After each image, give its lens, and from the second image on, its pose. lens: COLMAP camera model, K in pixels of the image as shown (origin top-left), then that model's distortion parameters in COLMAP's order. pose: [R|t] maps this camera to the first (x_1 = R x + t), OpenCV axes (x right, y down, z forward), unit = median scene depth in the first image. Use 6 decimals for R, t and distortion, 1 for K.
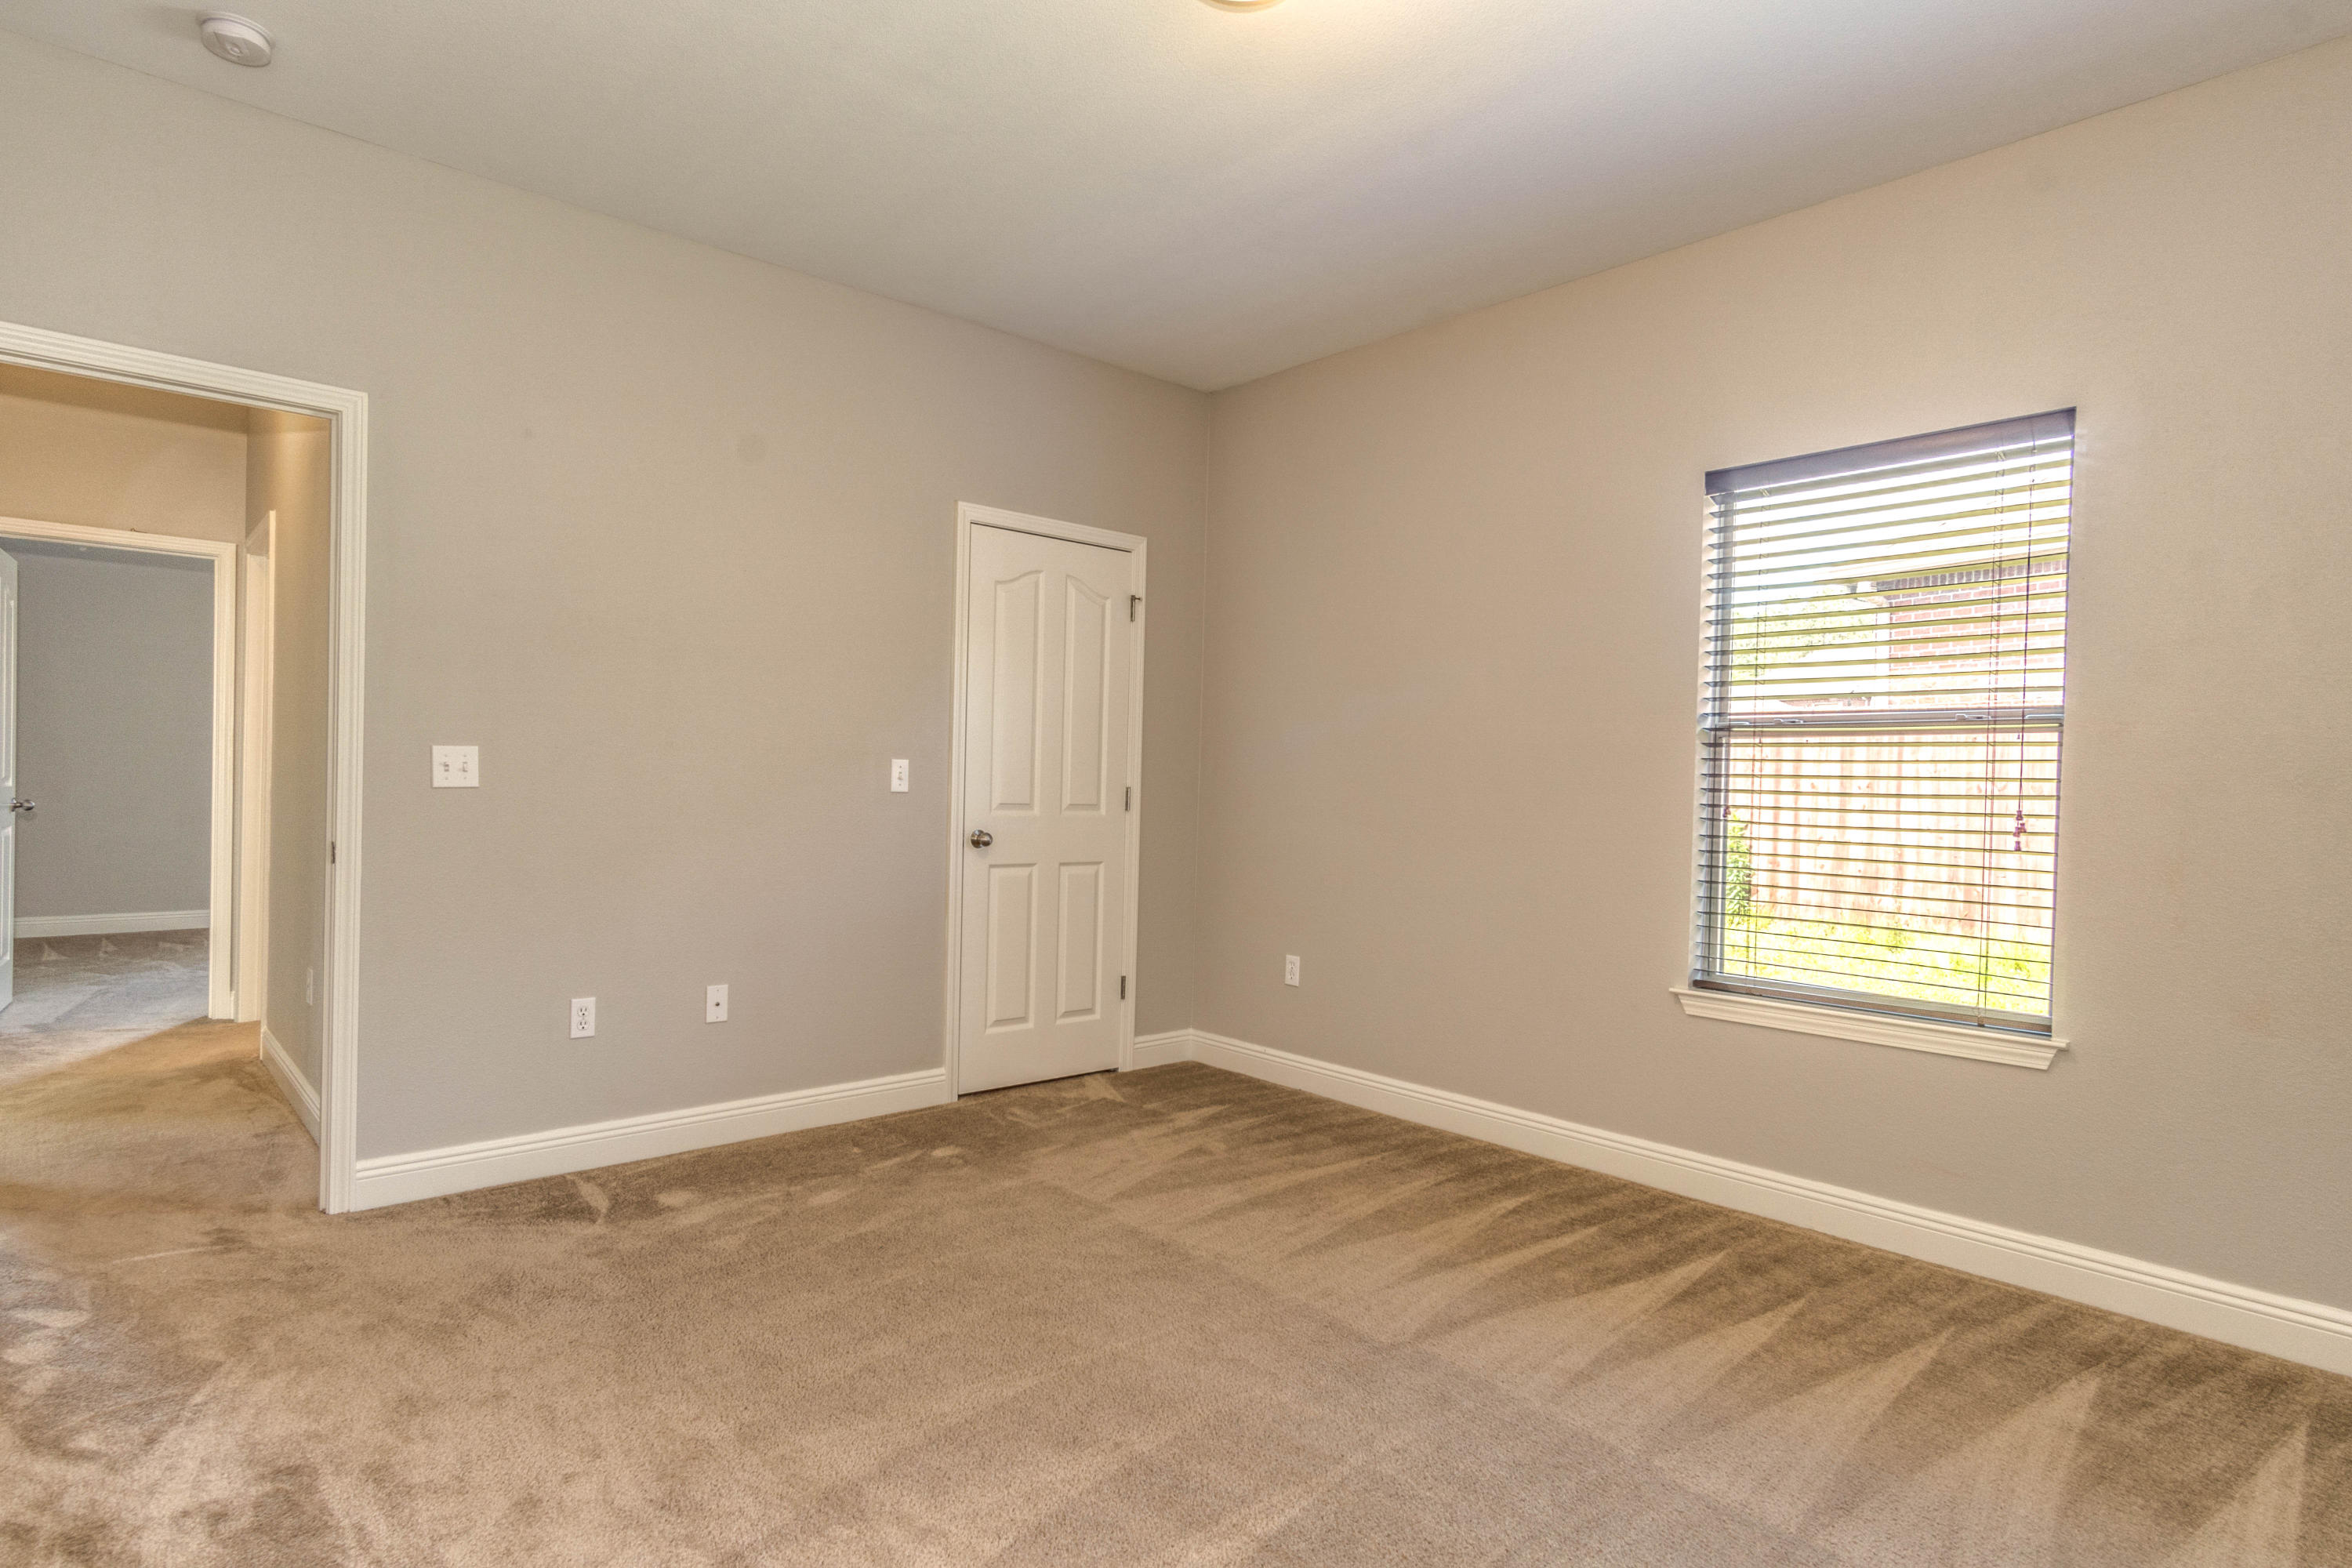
lens RADIAL K [[1234.5, 0, 1156.6], [0, 1234.5, 781.1], [0, 0, 1]] dist [0.001365, 0.000953]
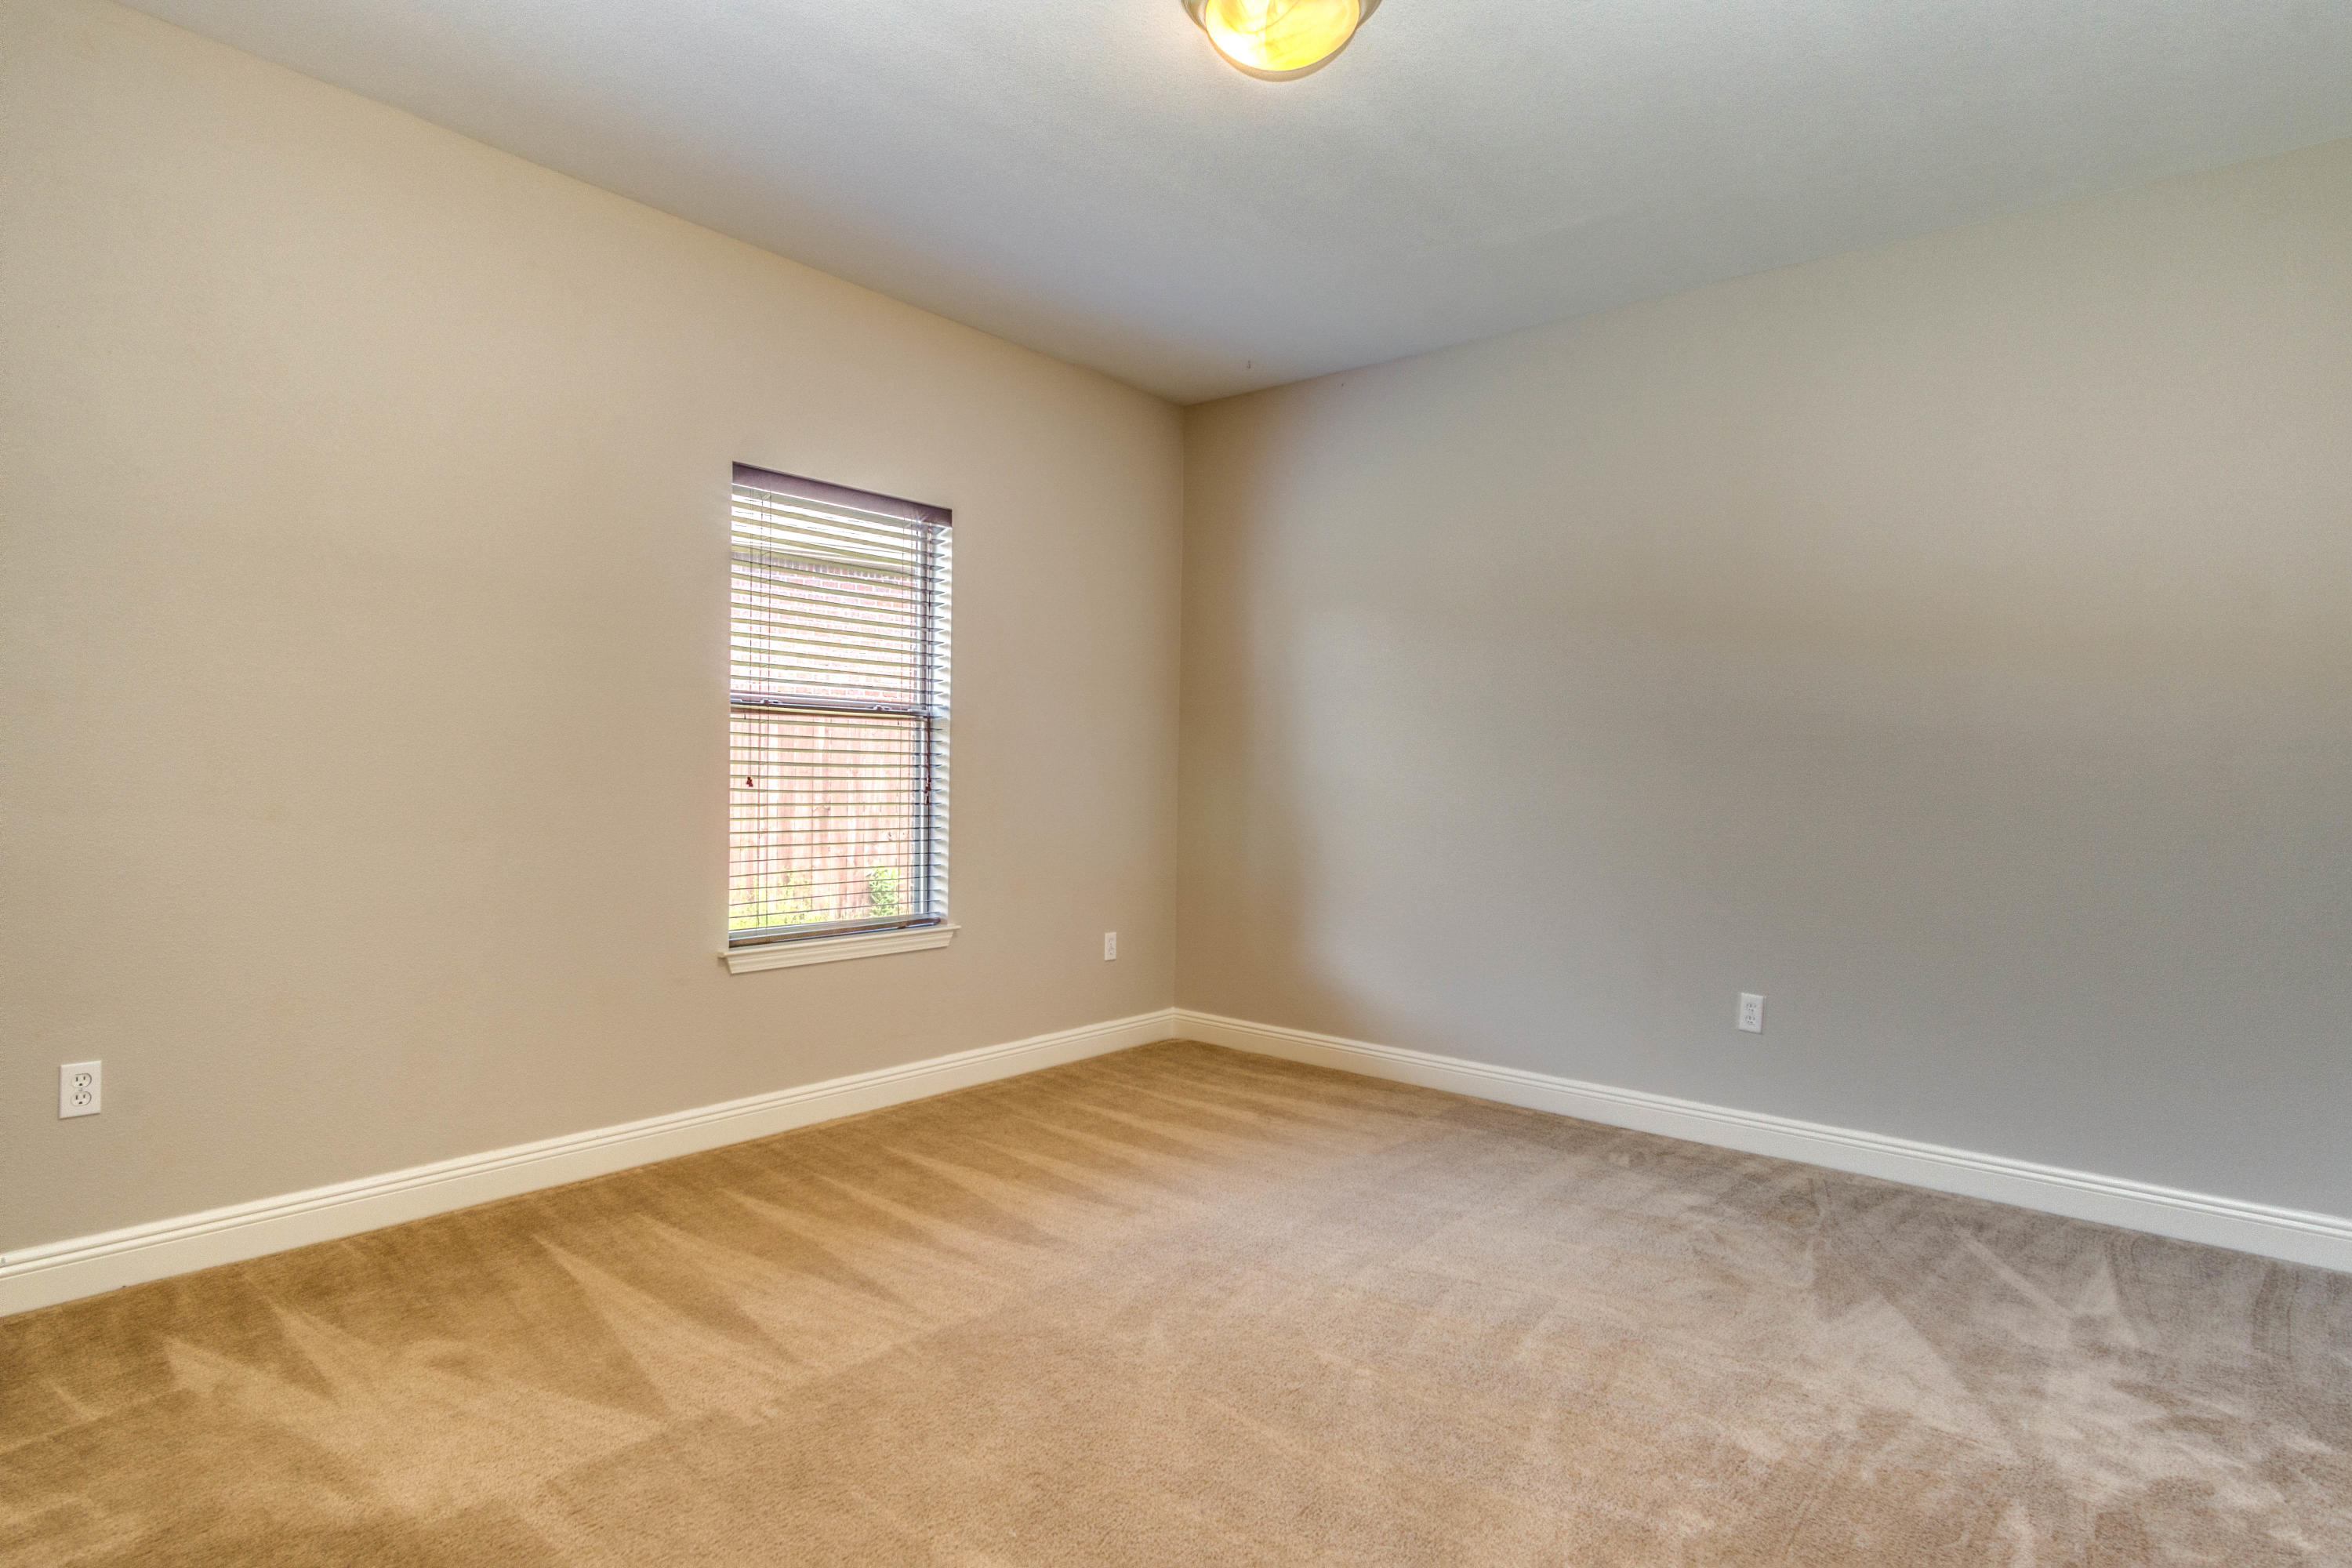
lens RADIAL K [[1234.5, 0, 1156.6], [0, 1234.5, 781.1], [0, 0, 1]] dist [0.001365, 0.000953]
pose [[-0.148968, -0.034704, 0.988233, -0.685453], [-0.027061, 0.999153, 0.031008, -0.019676], [-0.988472, -0.022124, -0.149781, 0.825662]]
